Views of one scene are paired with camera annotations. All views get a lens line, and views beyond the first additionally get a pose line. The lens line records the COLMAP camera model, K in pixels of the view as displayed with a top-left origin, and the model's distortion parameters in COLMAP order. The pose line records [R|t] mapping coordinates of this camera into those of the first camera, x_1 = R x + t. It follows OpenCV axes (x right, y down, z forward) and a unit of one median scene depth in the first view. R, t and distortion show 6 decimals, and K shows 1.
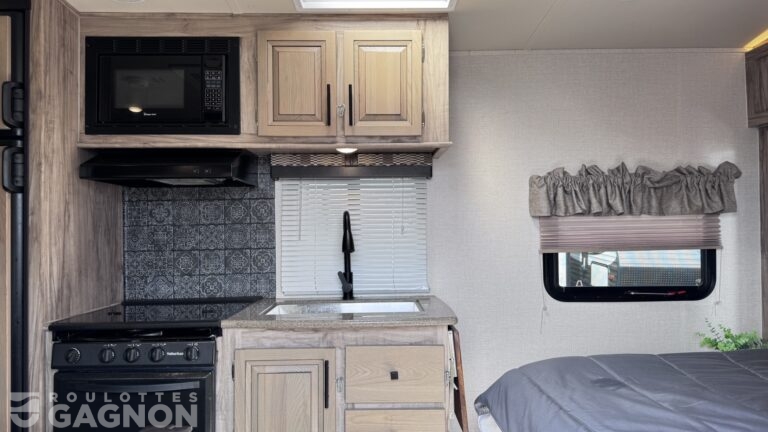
lens RADIAL K [[530.9, 0, 386.5], [0, 530.9, 215.3], [0, 0, 1]] dist [0.033189, -0.049713]
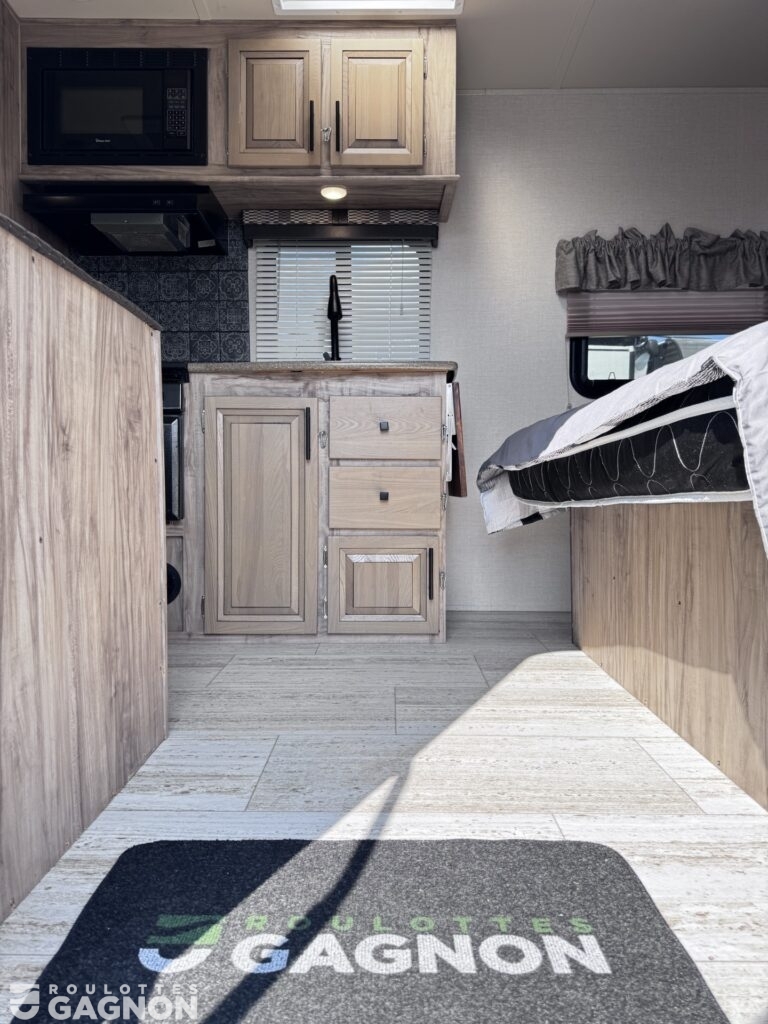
lens RADIAL K [[724.4, 0, 387.7], [0, 724.4, 508.3], [0, 0, 1]] dist [0.004704, -0.015331]
pose [[0.999806, 0.011066, -0.016324, 0.036052], [-0.010043, 0.998057, 0.061493, 0.317355], [0.016972, -0.061317, 0.997974, -0.179498]]
